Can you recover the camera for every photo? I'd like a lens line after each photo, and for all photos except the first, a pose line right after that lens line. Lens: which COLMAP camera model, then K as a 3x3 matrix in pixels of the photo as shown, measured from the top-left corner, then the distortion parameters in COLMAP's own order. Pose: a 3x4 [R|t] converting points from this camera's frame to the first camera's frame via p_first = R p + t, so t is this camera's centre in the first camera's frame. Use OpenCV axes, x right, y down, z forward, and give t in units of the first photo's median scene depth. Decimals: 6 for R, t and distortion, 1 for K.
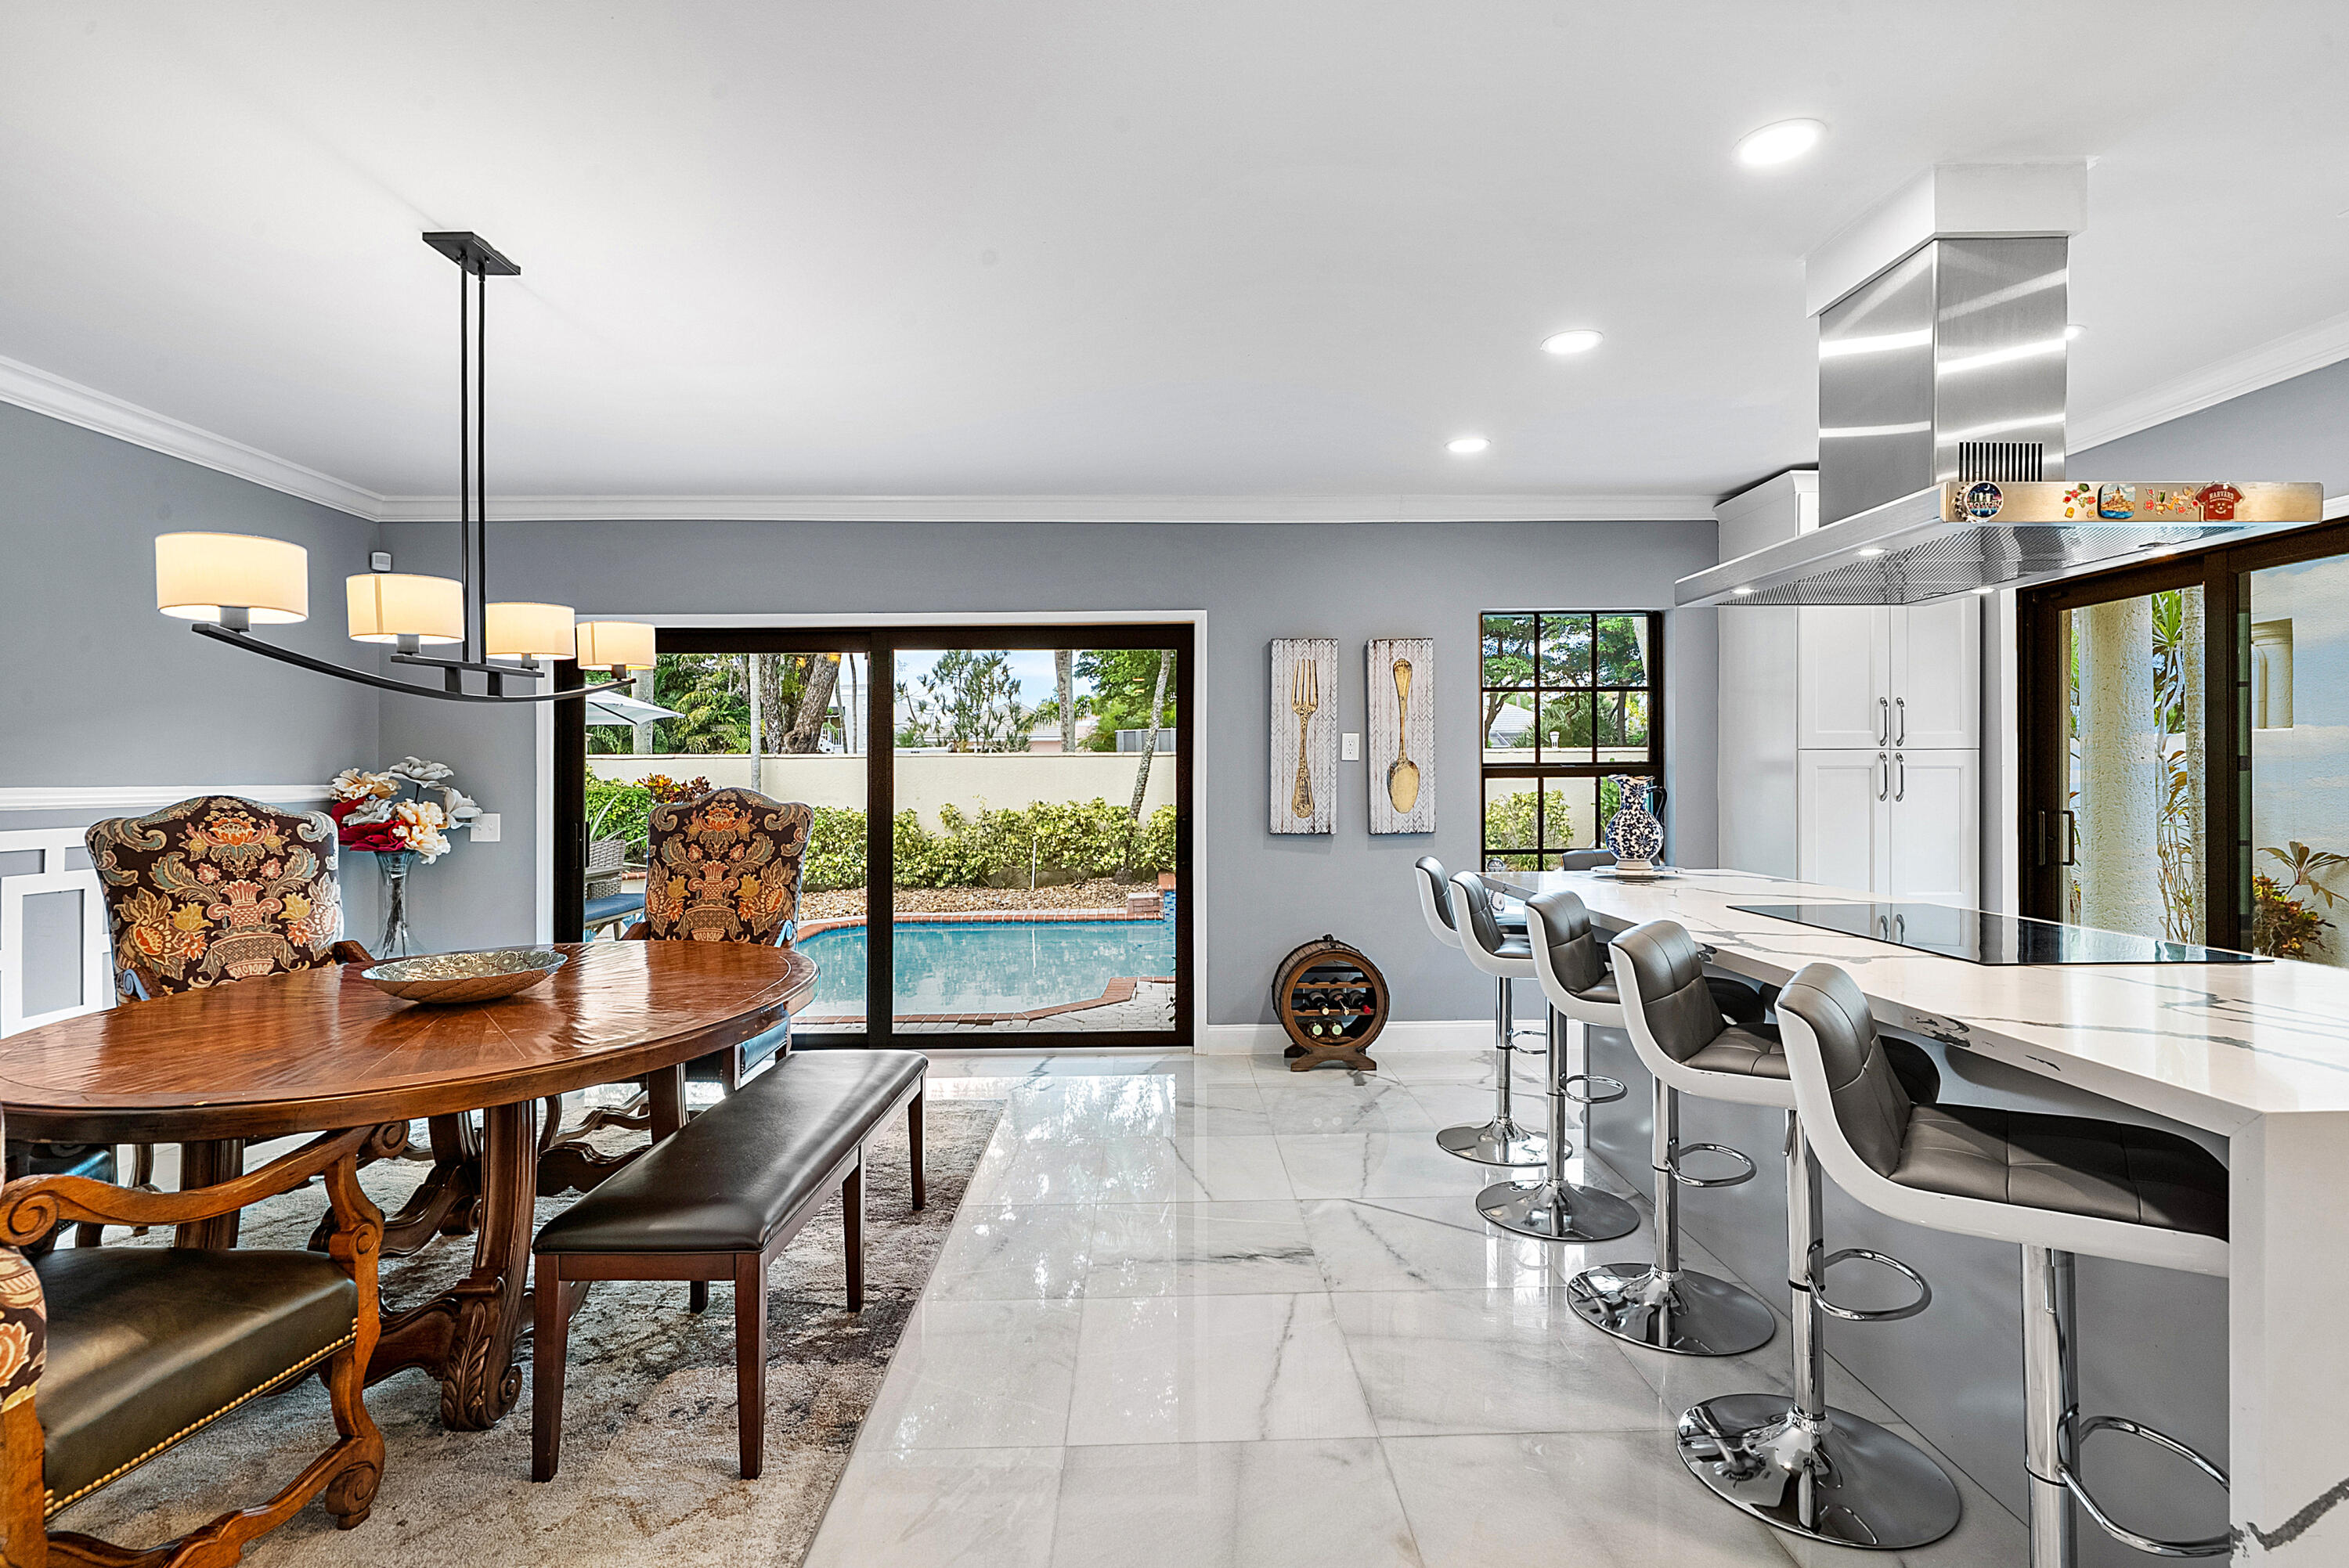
lens RADIAL K [[1110.6, 0, 1167.5], [0, 1110.6, 761.5], [0, 0, 1]] dist [-0.027200, 0.006810]
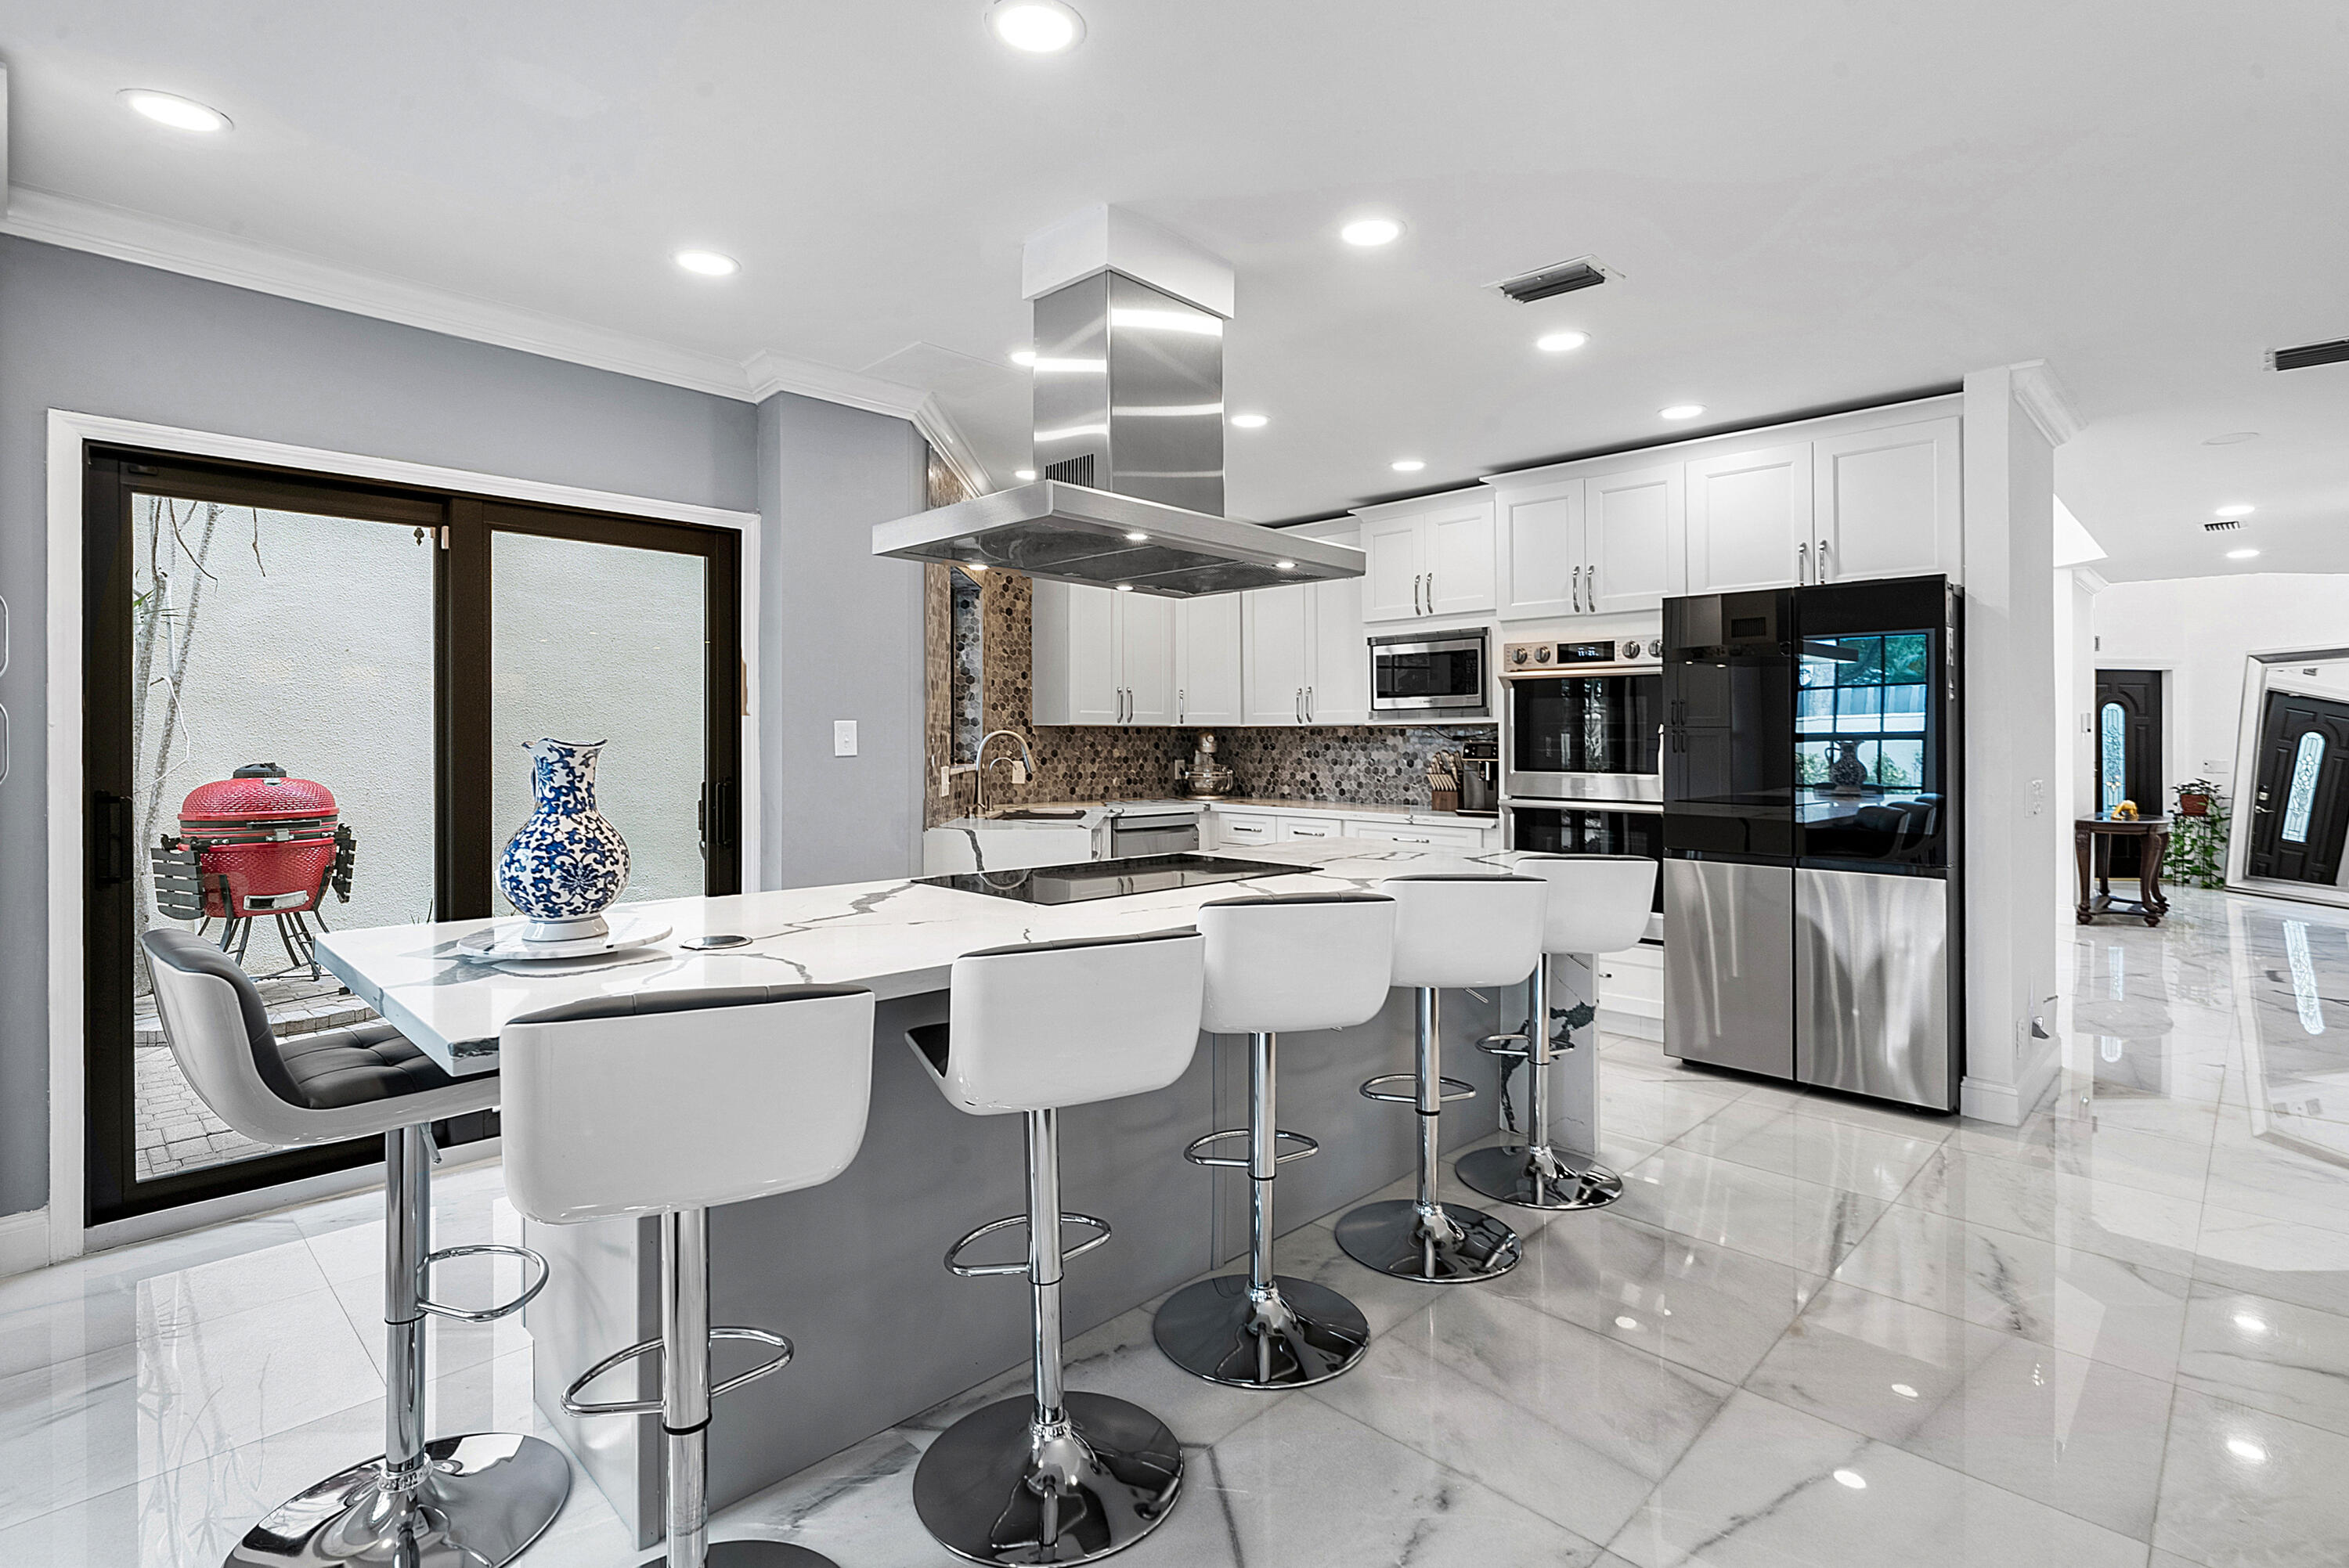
lens RADIAL K [[1126.6, 0, 1150.9], [0, 1126.6, 728.4], [0, 0, 1]] dist [0.002322, 0.001385]
pose [[-0.698746, 0.011125, 0.715284, -0.086030], [-0.007444, 0.999712, -0.022822, 0.014596], [-0.715332, -0.021271, -0.698461, 0.997085]]
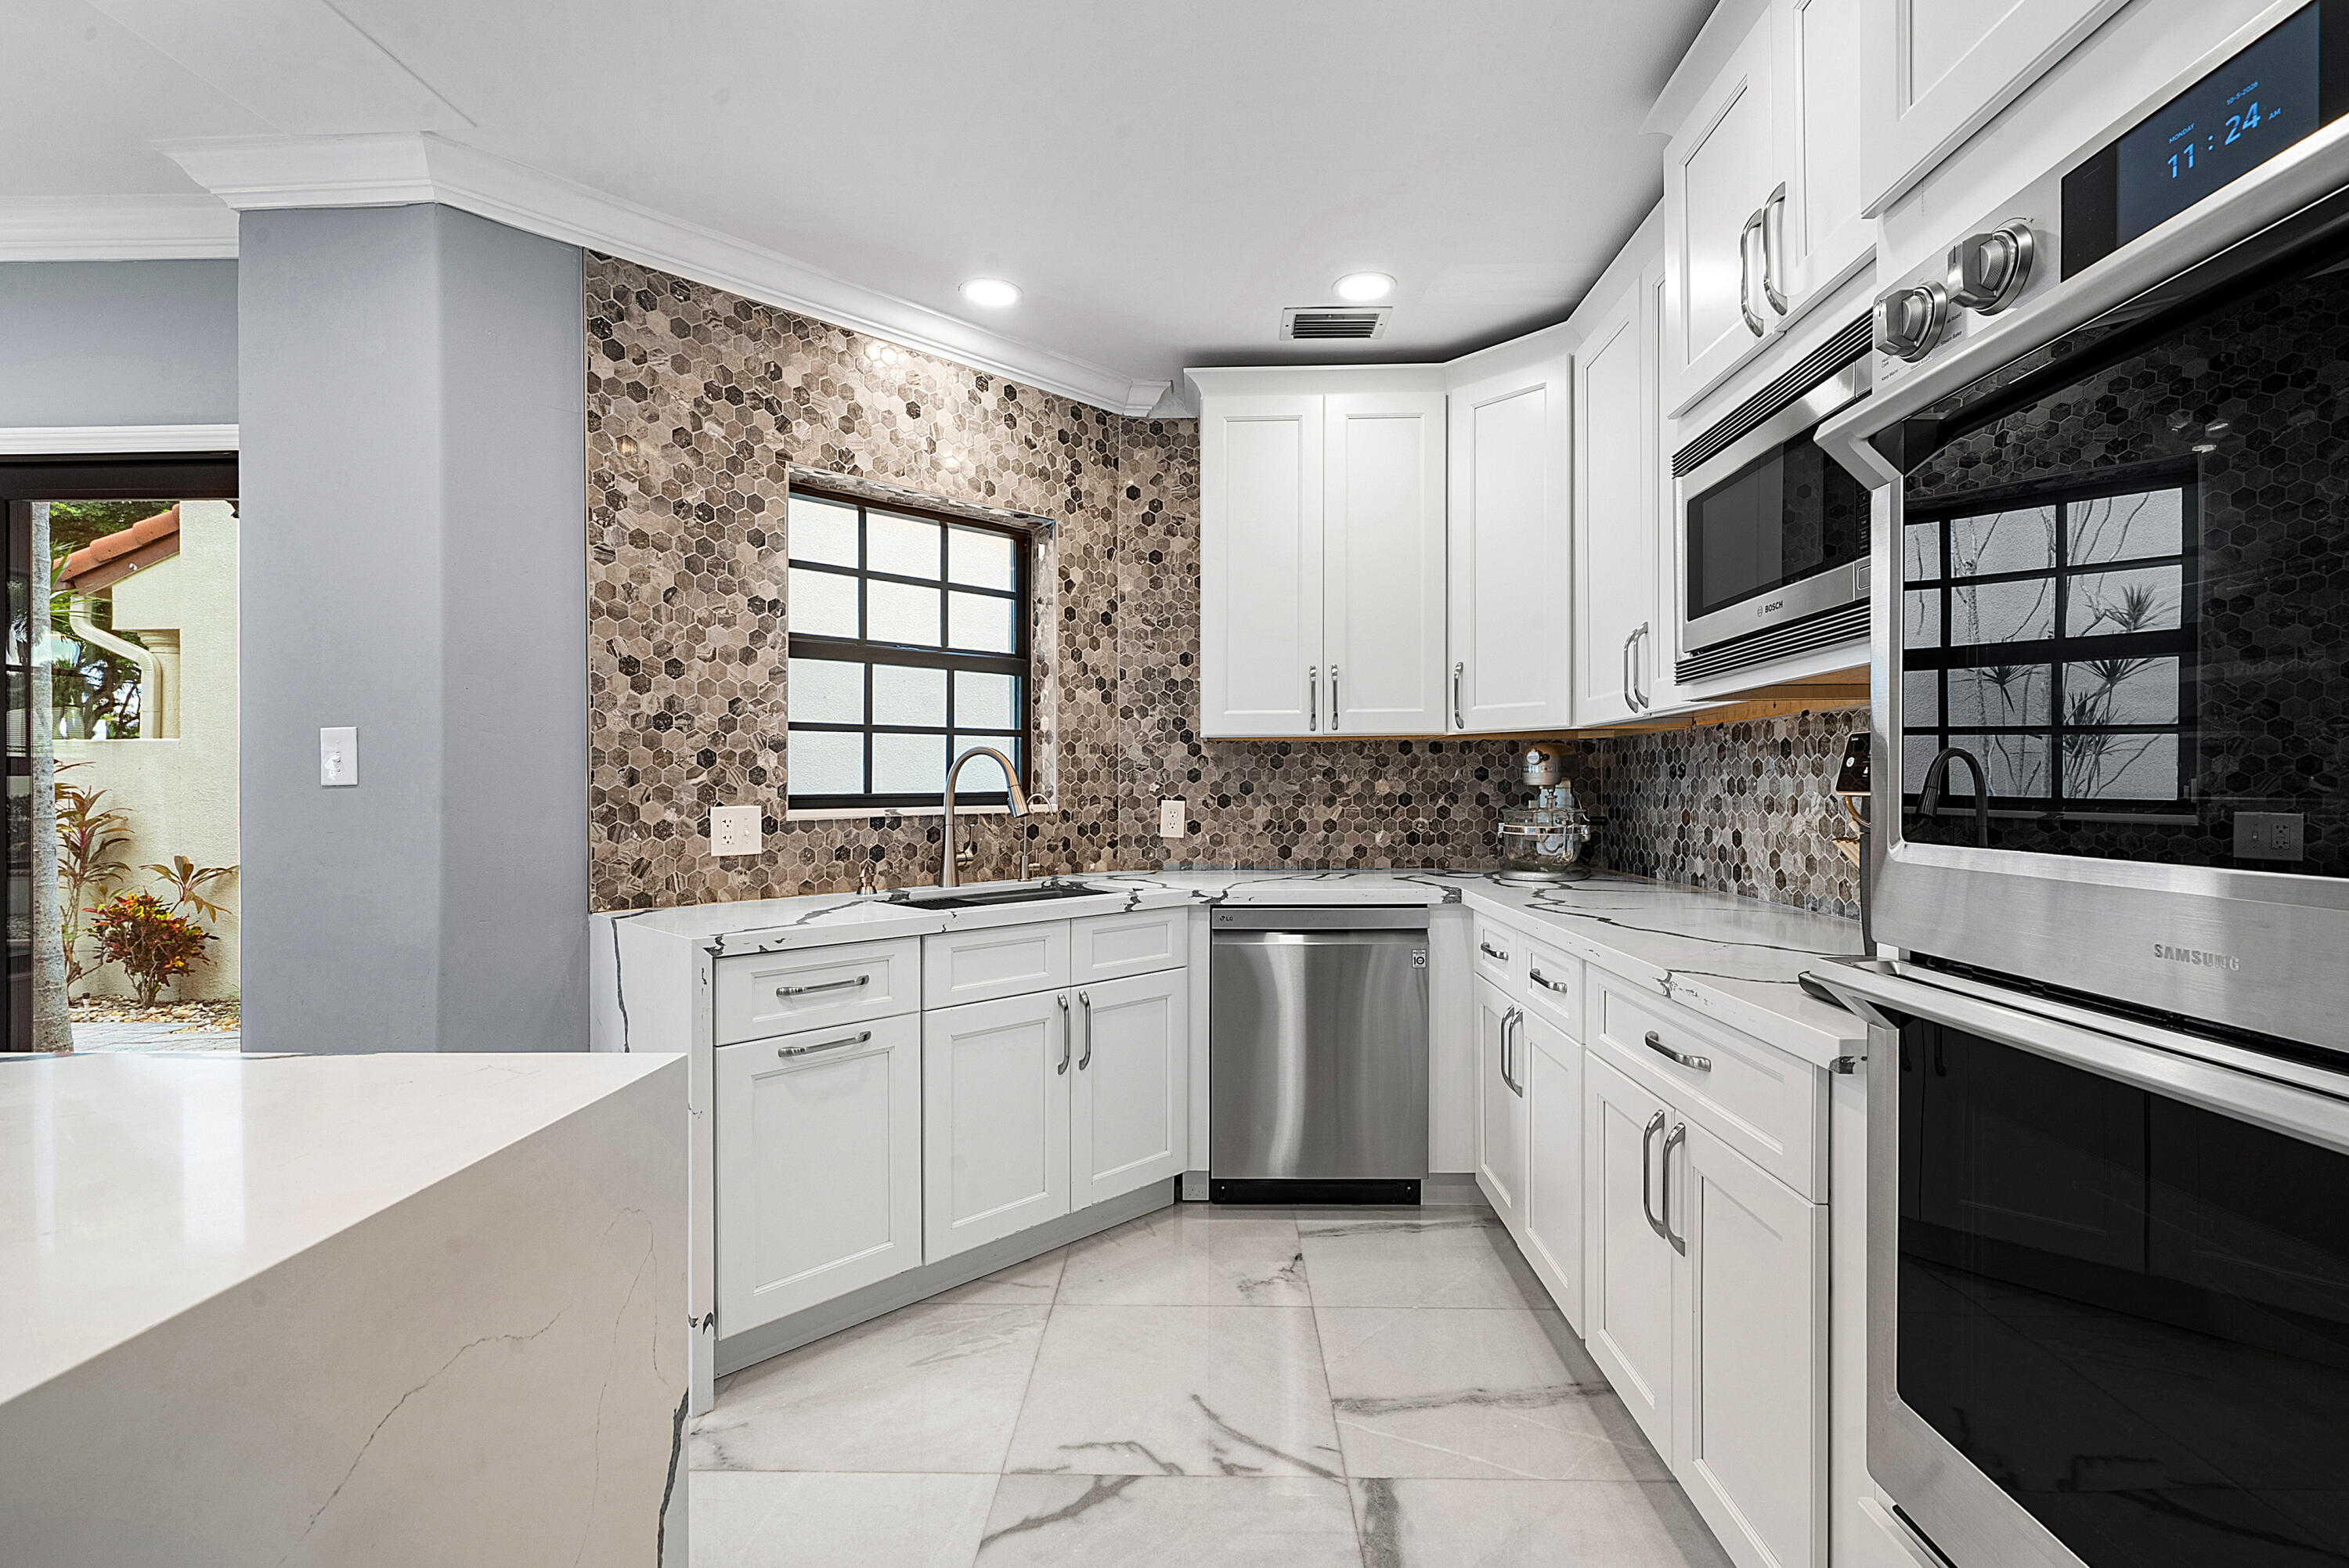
lens RADIAL K [[1059.7, 0, 1206.0], [0, 1059.7, 788.2], [0, 0, 1]] dist [-0.003957, -0.000200]
pose [[0.018376, 0.005092, 0.999818, 0.216987], [-0.007341, 0.999961, -0.004958, 0.019059], [-0.999804, -0.007249, 0.018413, 0.128130]]
